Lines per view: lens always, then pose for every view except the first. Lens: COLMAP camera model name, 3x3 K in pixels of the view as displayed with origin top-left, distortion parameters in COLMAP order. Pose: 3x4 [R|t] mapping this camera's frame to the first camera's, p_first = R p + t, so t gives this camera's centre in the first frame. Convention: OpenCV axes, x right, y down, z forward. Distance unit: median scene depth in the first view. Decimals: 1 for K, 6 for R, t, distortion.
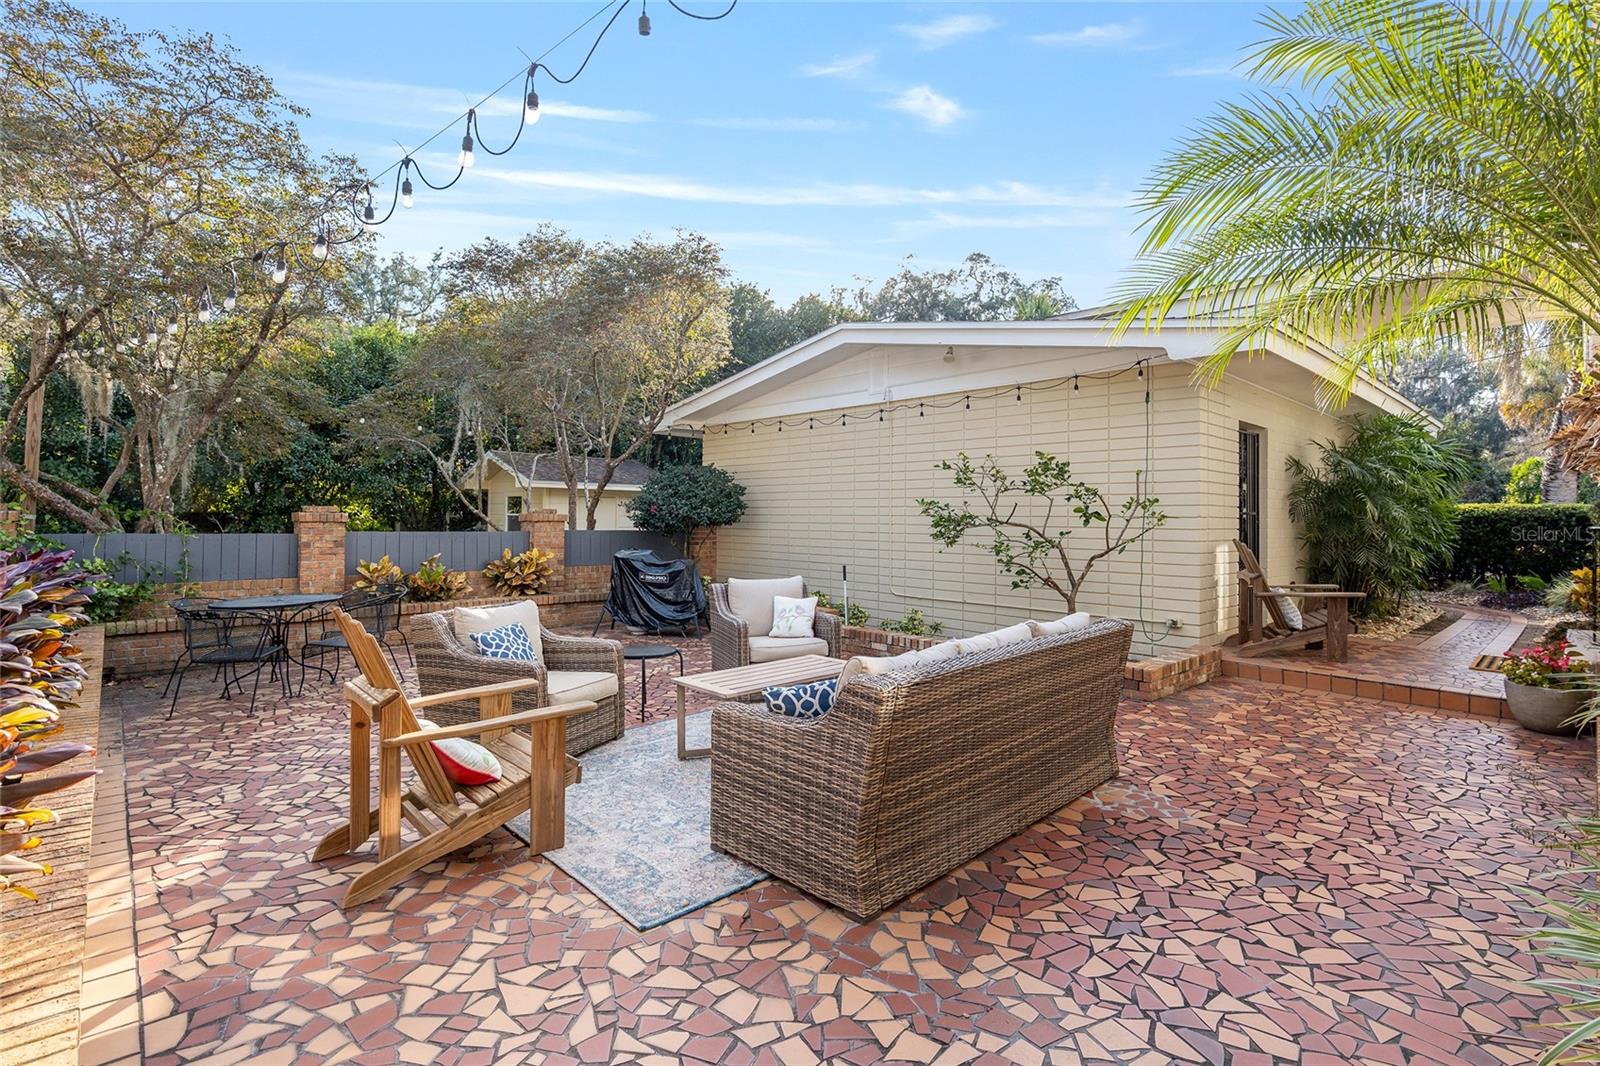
lens RADIAL K [[742.6, 0, 802.6], [0, 742.6, 524.6], [0, 0, 1]] dist [0.000156, 0.000246]
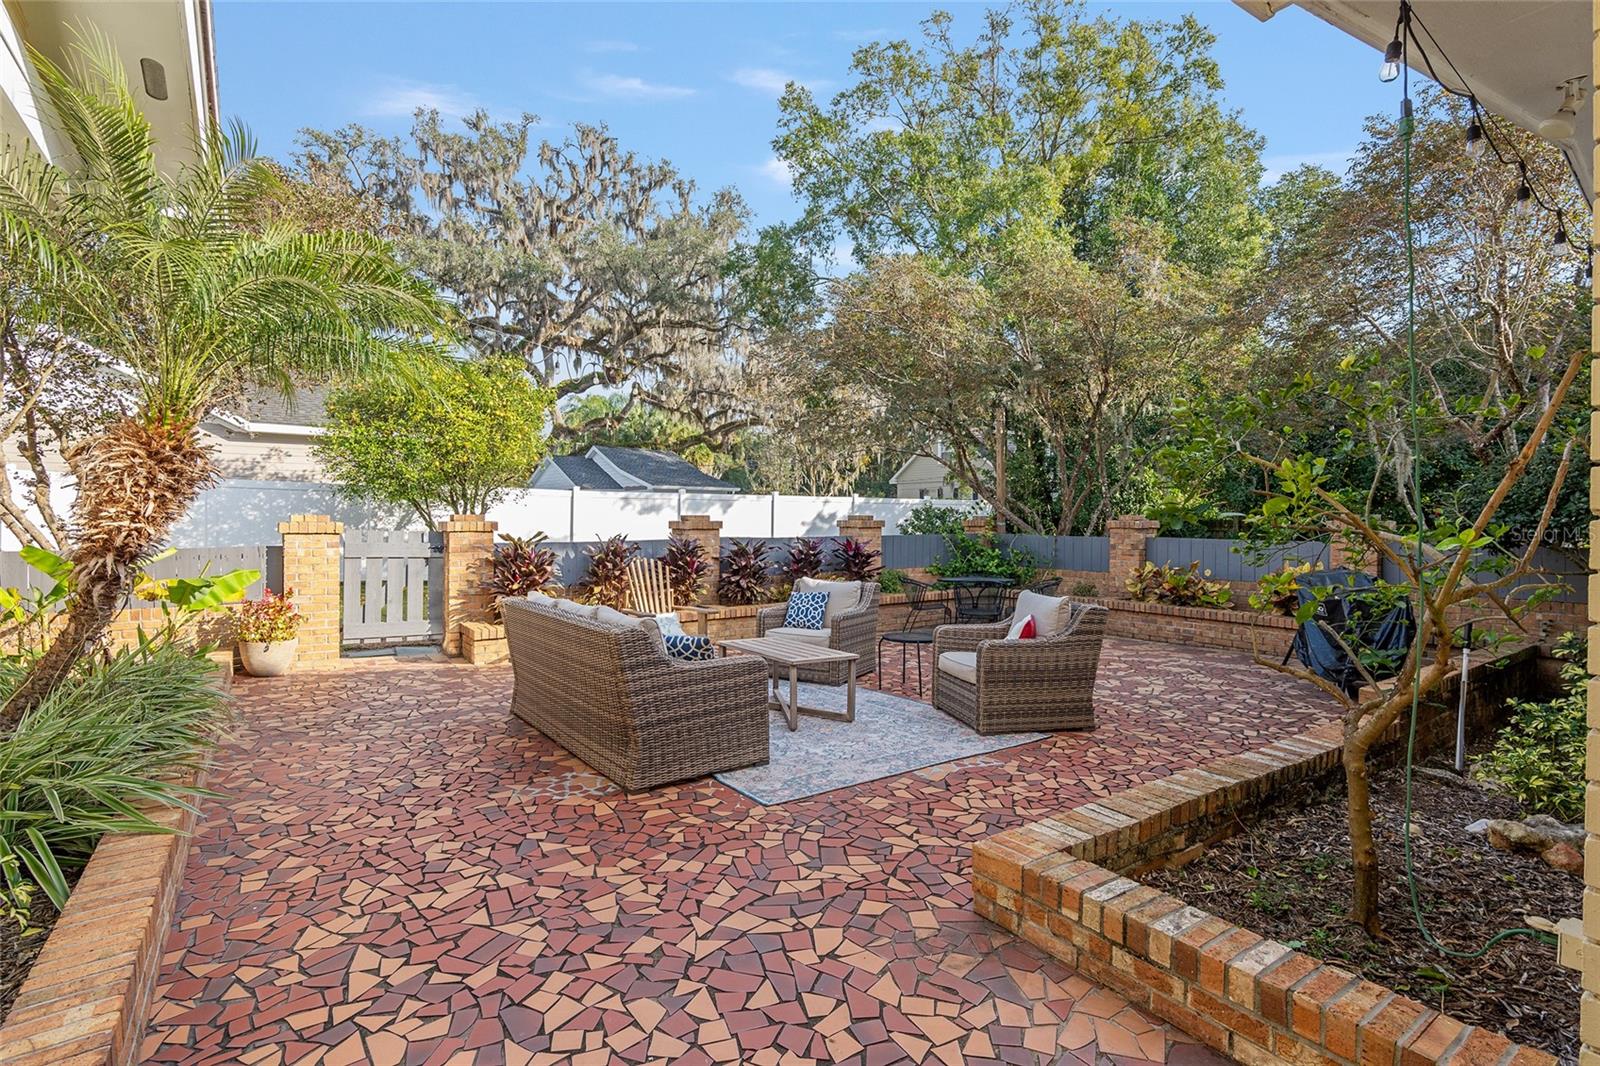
lens RADIAL K [[742.6, 0, 802.6], [0, 742.6, 530.6], [0, 0, 1]] dist [0.000156, 0.000246]
pose [[-0.130835, 0.004751, -0.991393, 1.595389], [-0.008054, 0.999950, 0.005855, -0.005793], [0.991371, 0.008751, -0.130790, 1.603977]]
